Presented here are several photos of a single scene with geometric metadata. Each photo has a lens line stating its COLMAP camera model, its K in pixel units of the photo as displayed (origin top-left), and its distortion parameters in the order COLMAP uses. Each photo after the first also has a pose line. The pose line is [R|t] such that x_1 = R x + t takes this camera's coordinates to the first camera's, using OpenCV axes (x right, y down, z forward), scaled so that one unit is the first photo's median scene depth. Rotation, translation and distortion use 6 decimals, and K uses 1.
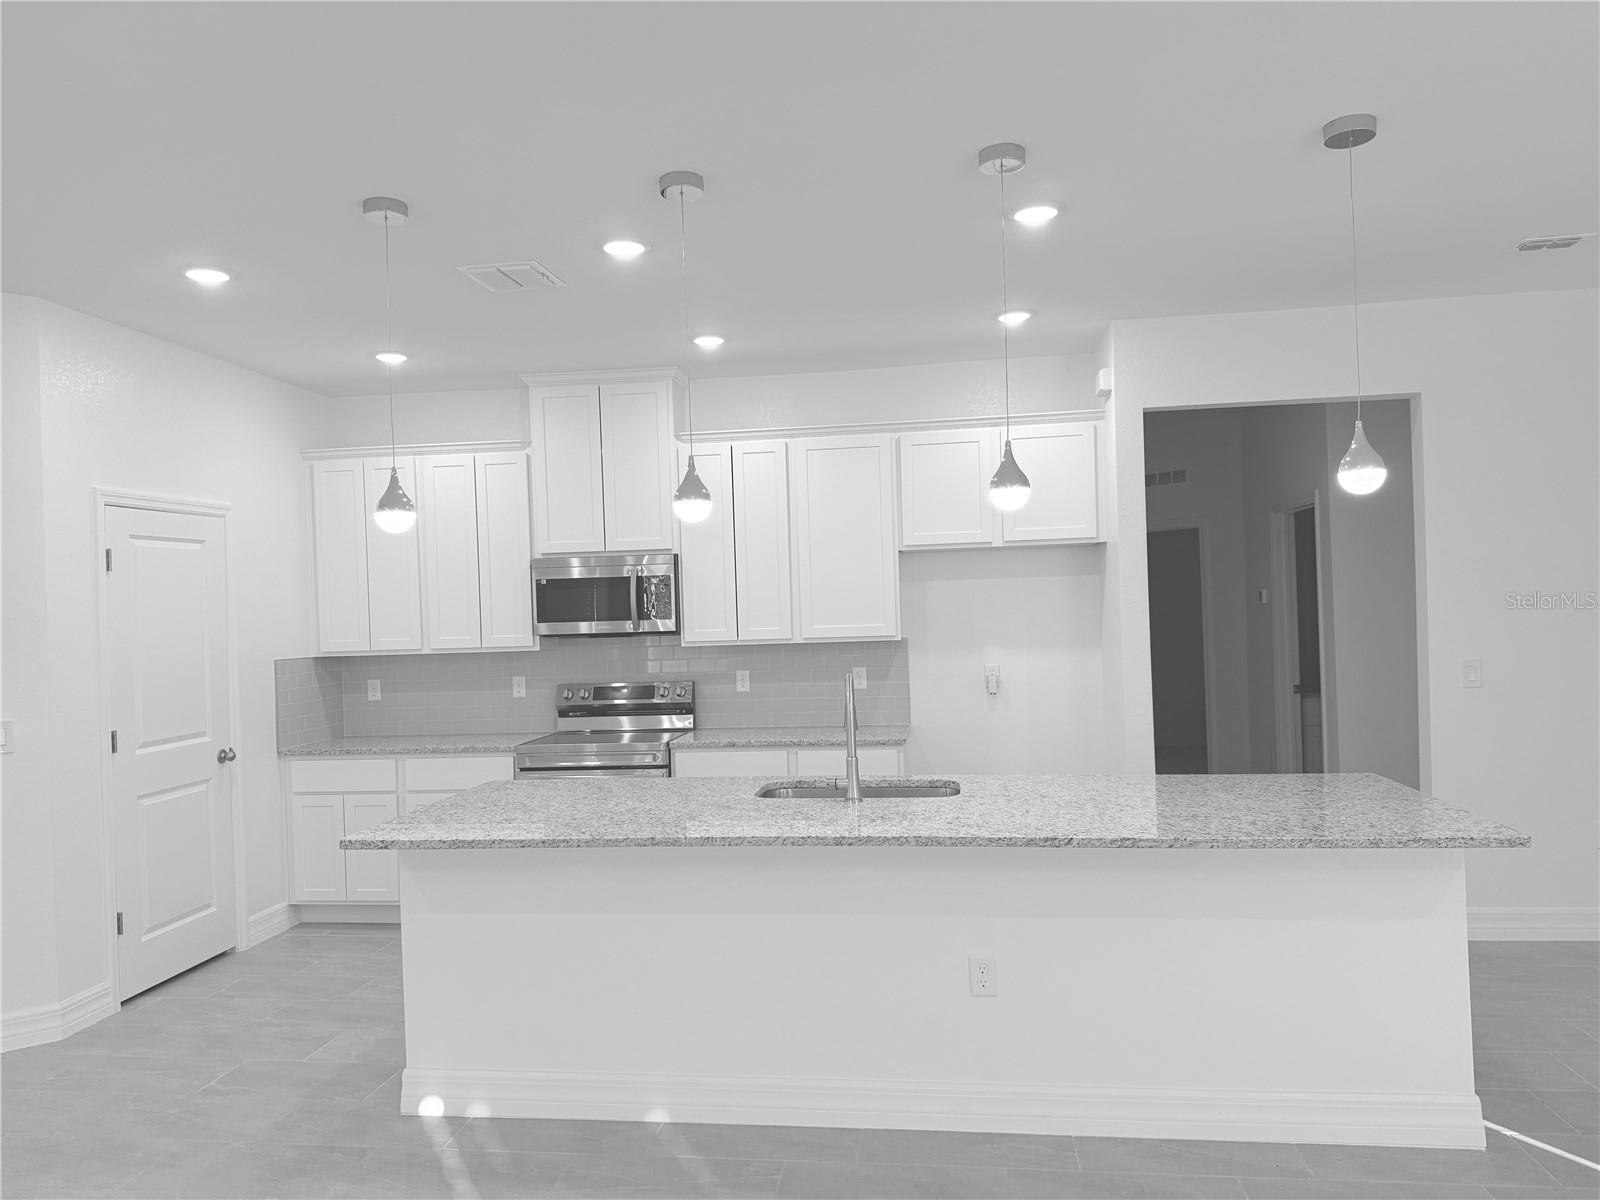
lens RADIAL K [[1110.5, 0, 800.0], [0, 1110.5, 600.0], [0, 0, 1]] dist [0.001549, 0.000807]
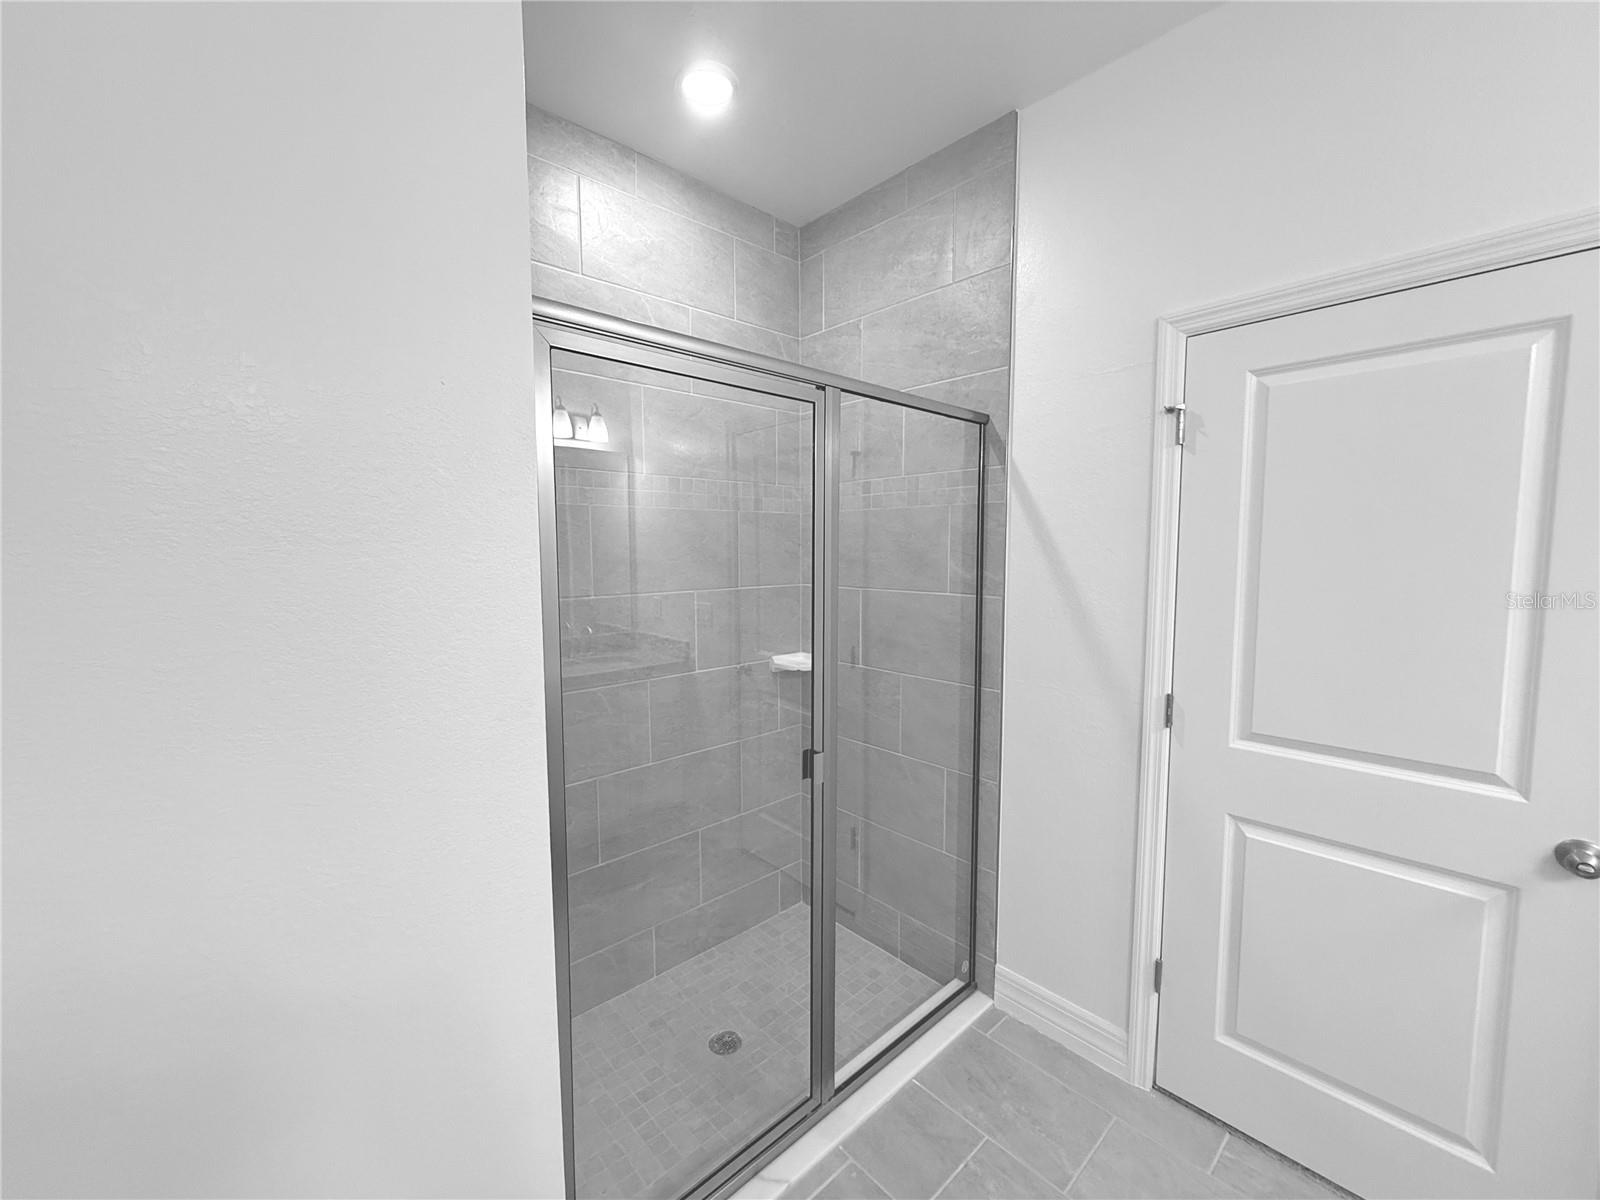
lens RADIAL K [[637.6, 0, 800.0], [0, 637.6, 600.0], [0, 0, 1]] dist [-0.003635, -0.000621]
pose [[-0.642821, 0.084871, -0.761301, -0.177407], [0.012399, 0.994866, 0.100440, 0.021282], [0.765916, 0.055126, -0.640573, 0.950591]]
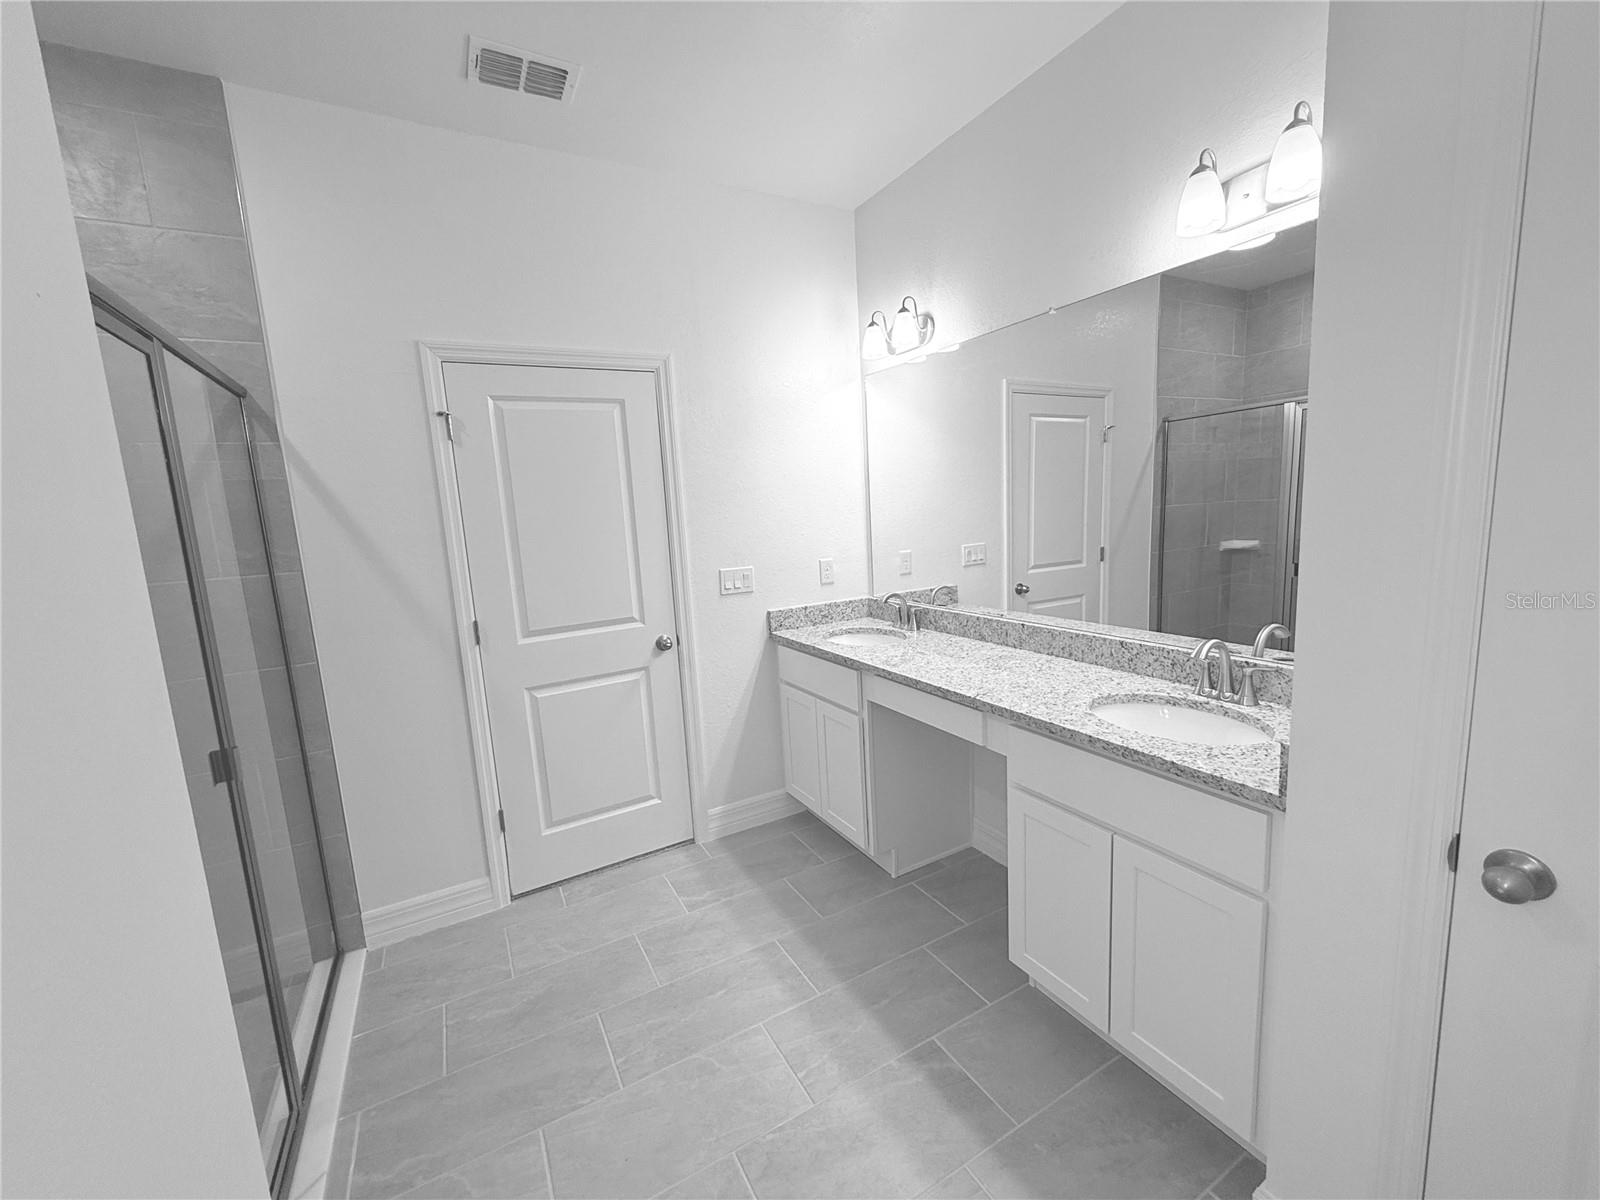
lens RADIAL K [[637.6, 0, 800.0], [0, 637.6, 600.0], [0, 0, 1]] dist [-0.003635, -0.000621]
pose [[0.602145, 0.104969, -0.791456, -0.042439], [0.039531, 0.986184, 0.160871, 0.025999], [0.797407, -0.128154, 0.589676, 0.804744]]
